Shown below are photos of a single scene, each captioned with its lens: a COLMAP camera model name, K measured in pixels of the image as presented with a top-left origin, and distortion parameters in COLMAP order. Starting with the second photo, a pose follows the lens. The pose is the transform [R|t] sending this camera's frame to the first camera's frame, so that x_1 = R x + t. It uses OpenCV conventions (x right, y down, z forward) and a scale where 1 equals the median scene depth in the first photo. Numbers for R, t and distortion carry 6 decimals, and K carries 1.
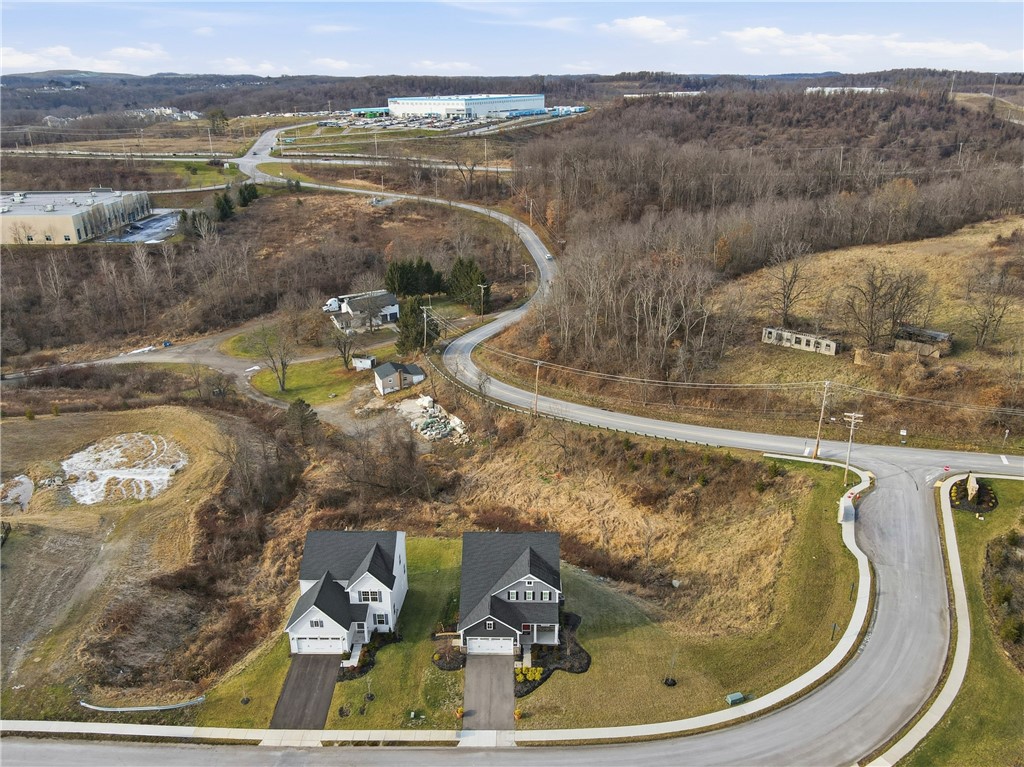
lens RADIAL K [[761.6, 0, 527.0], [0, 761.6, 383.1], [0, 0, 1]] dist [0.021865, 0.010447]
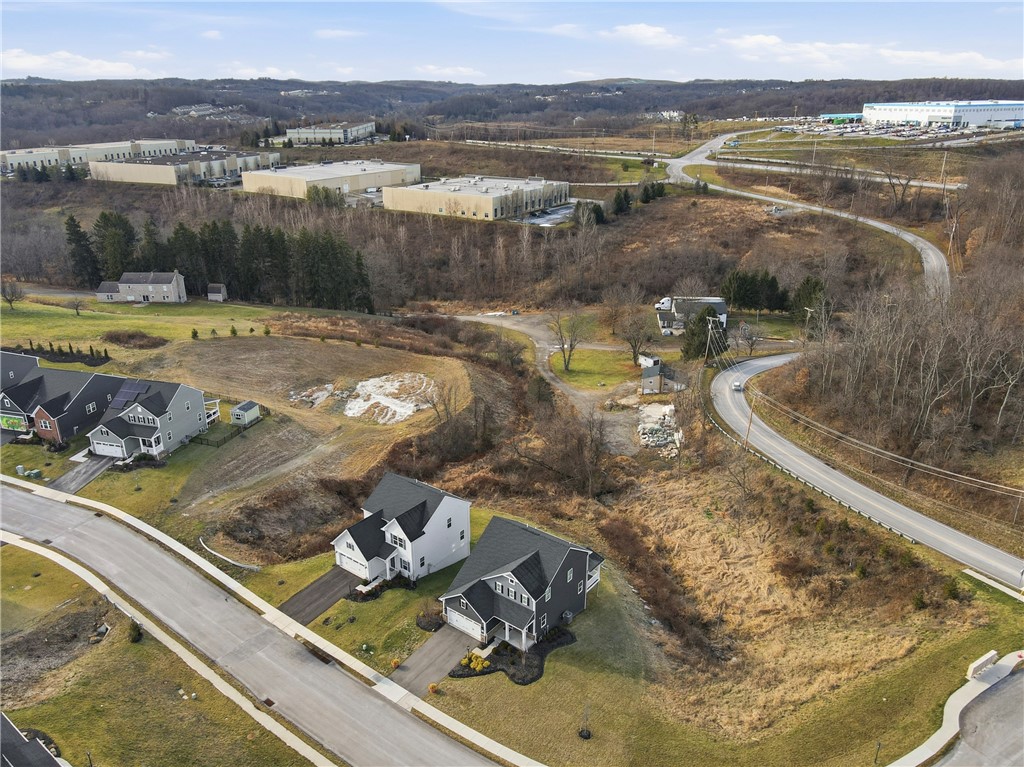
lens RADIAL K [[761.6, 0, 527.0], [0, 761.6, 383.1], [0, 0, 1]] dist [0.021865, 0.010447]
pose [[0.806889, 0.220645, -0.547947, 0.462205], [-0.223605, 0.972680, 0.062402, -0.054136], [0.546746, 0.072172, 0.834182, 0.134190]]
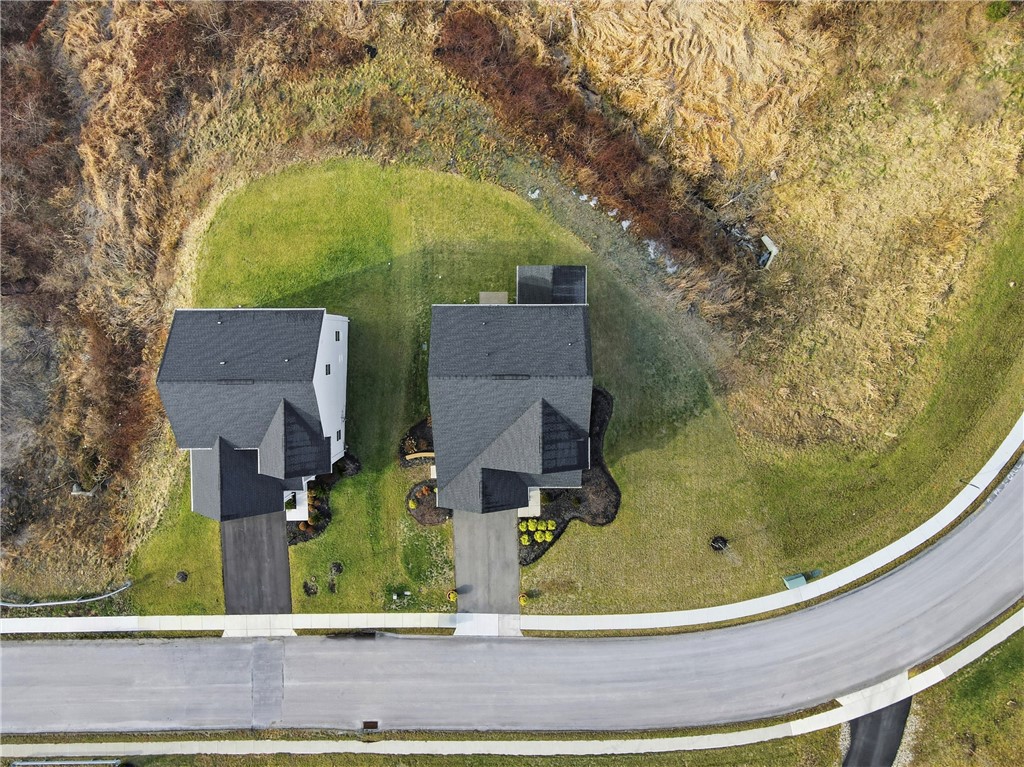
lens RADIAL K [[729.9, 0, 515.7], [0, 729.9, 383.8], [0, 0, 1]] dist [0.013394, 0.003988]
pose [[0.999990, -0.002302, 0.003907, -0.018400], [-0.002965, 0.319851, 0.947463, -0.307578], [-0.003431, -0.947465, 0.319841, 0.779310]]
